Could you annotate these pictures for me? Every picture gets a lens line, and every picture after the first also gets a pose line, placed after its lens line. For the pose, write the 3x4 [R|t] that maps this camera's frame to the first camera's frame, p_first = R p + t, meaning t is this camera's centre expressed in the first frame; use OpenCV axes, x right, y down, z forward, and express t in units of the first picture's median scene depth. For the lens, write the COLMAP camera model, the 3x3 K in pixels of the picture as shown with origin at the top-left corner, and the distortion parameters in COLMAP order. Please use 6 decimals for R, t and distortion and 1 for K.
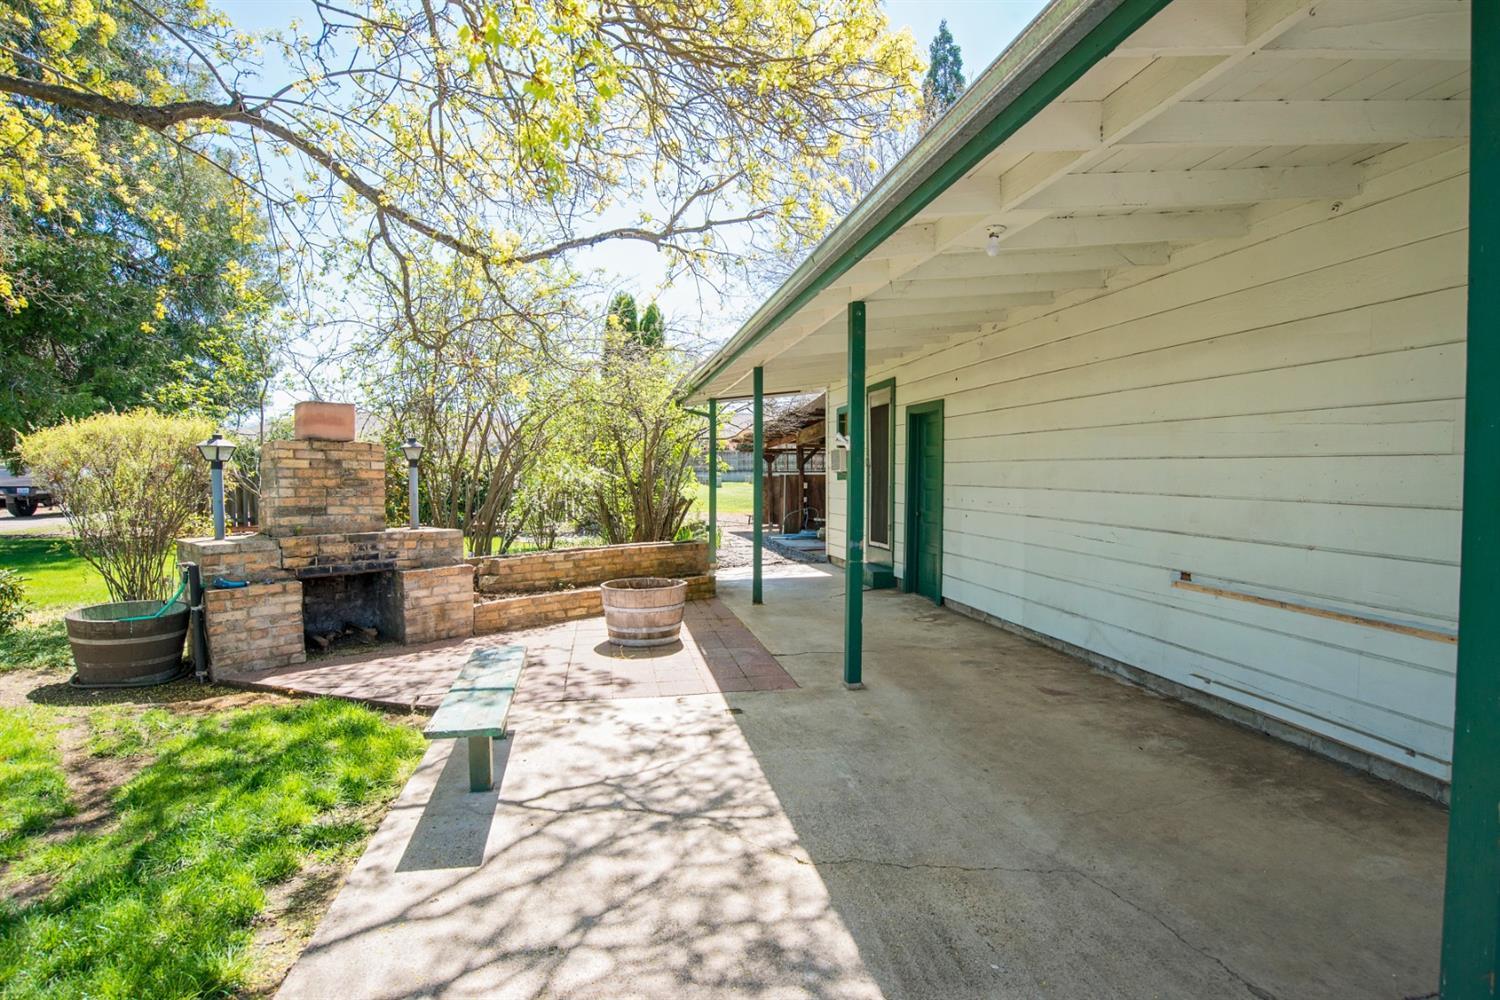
lens RADIAL K [[766.0, 0, 744.3], [0, 766.0, 499.2], [0, 0, 1]] dist [-0.066470, 0.020824]
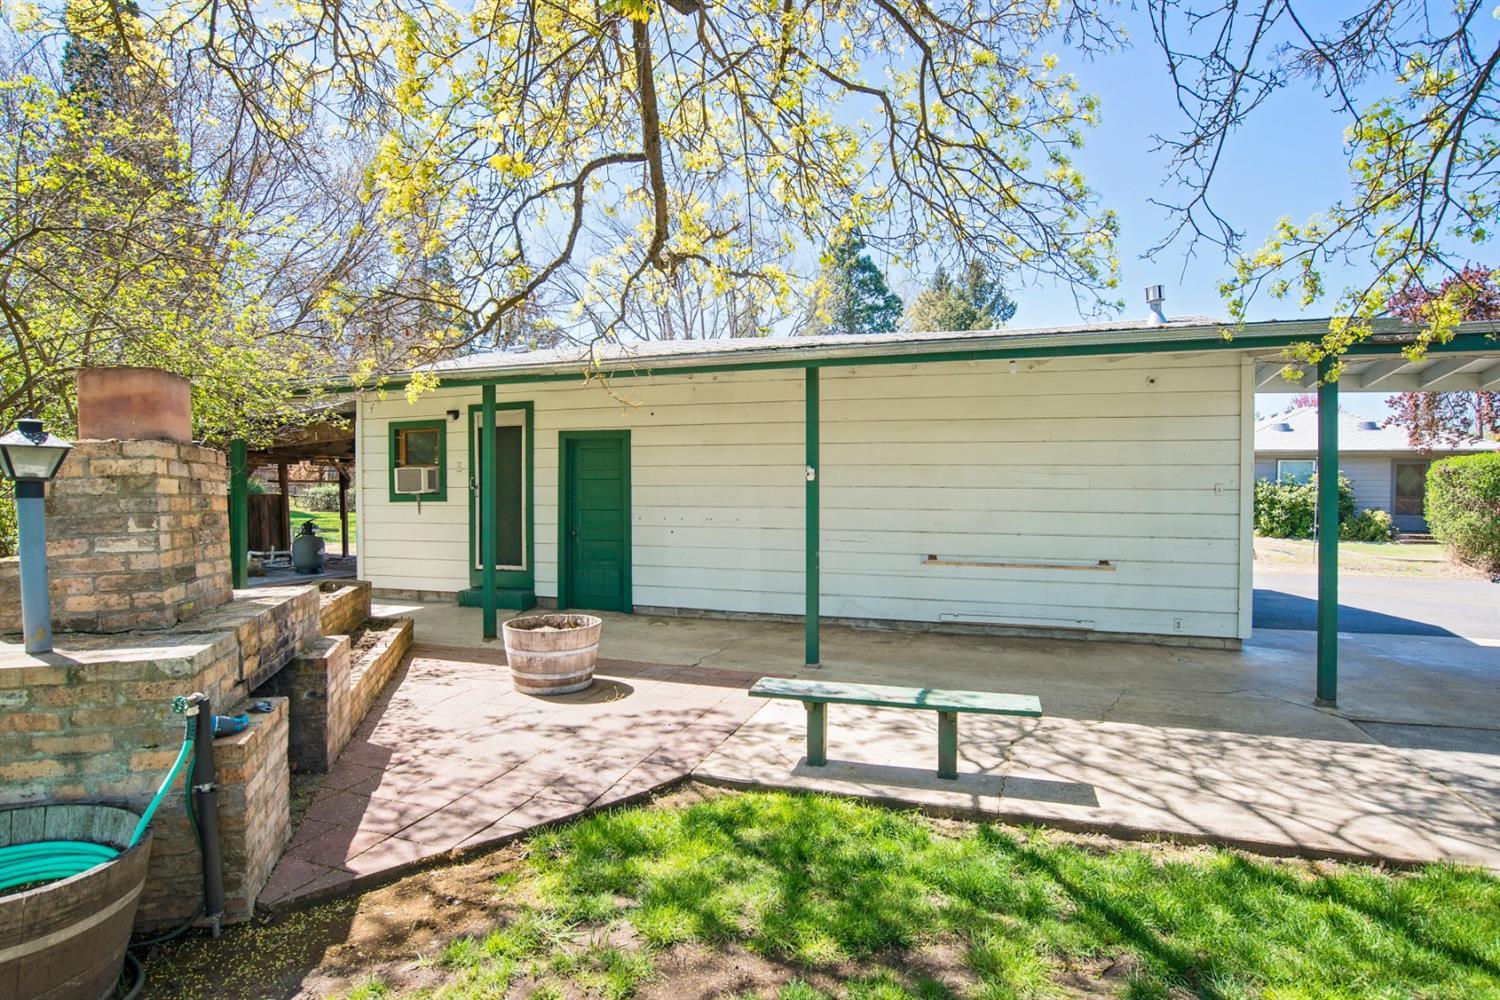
lens RADIAL K [[784.6, 0, 727.5], [0, 784.6, 486.7], [0, 0, 1]] dist [-0.073138, 0.024378]
pose [[0.495987, 0.002880, 0.868325, -0.945755], [0.027931, 0.999424, -0.019270, -0.028588], [-0.867881, 0.033811, 0.495621, 0.424464]]
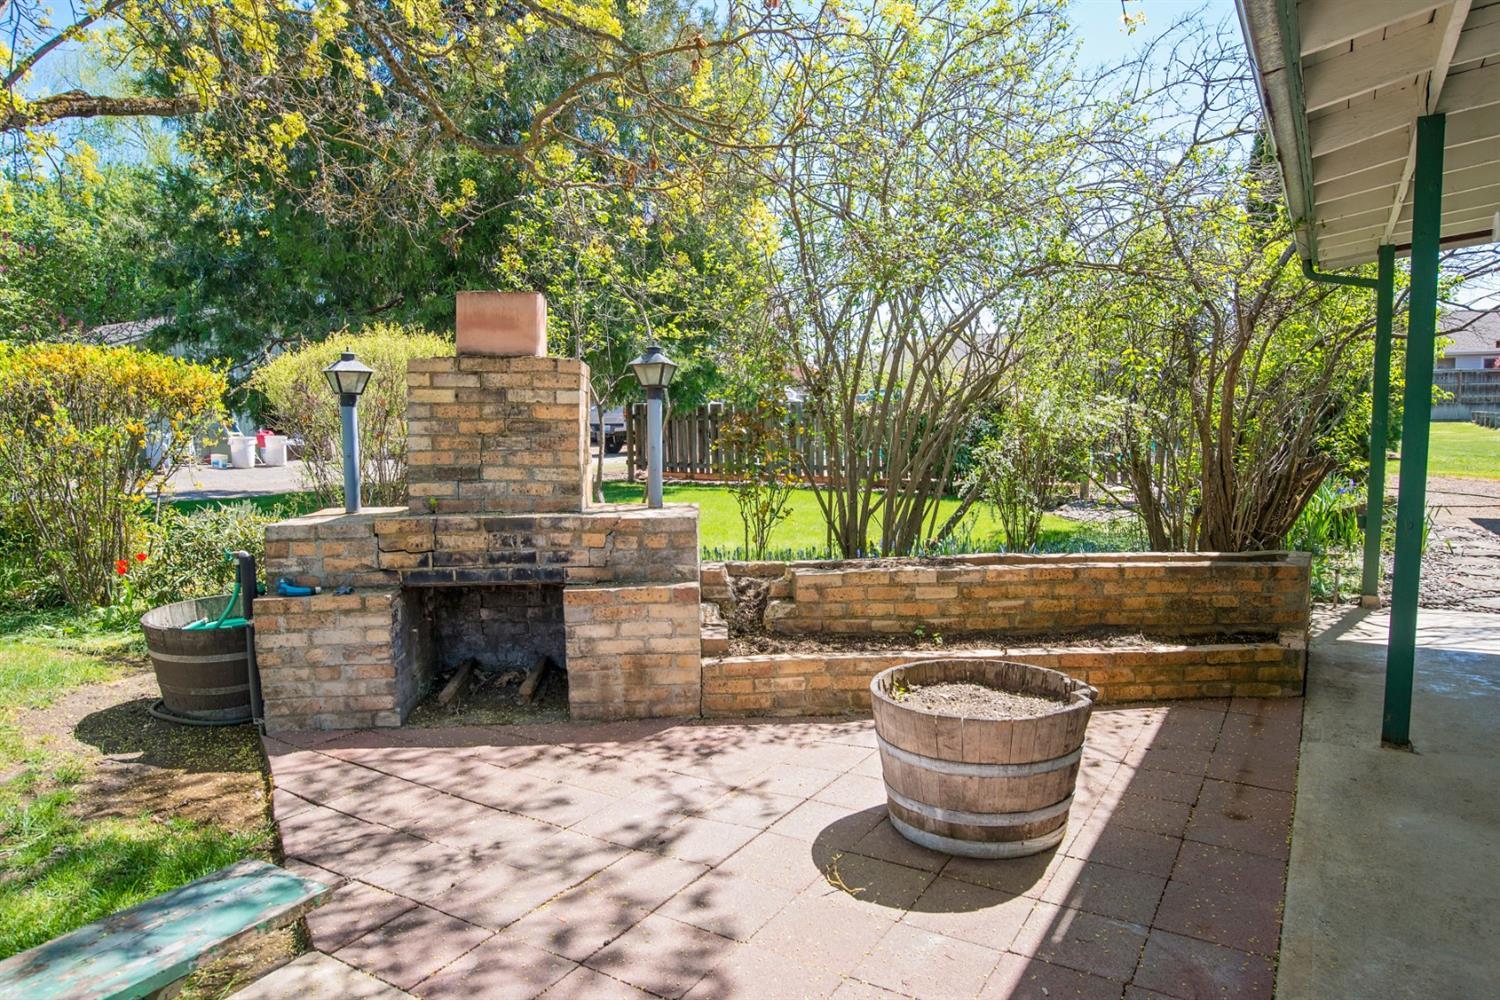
lens RADIAL K [[955.0, 0, 750.0], [0, 955.0, 500.0], [0, 0, 1]] dist [-0.043917, 0.003762]
pose [[0.742721, 0.057754, -0.667106, 0.122410], [-0.015696, 0.997501, 0.068883, -0.021884], [0.669417, -0.040690, 0.741771, 0.644463]]
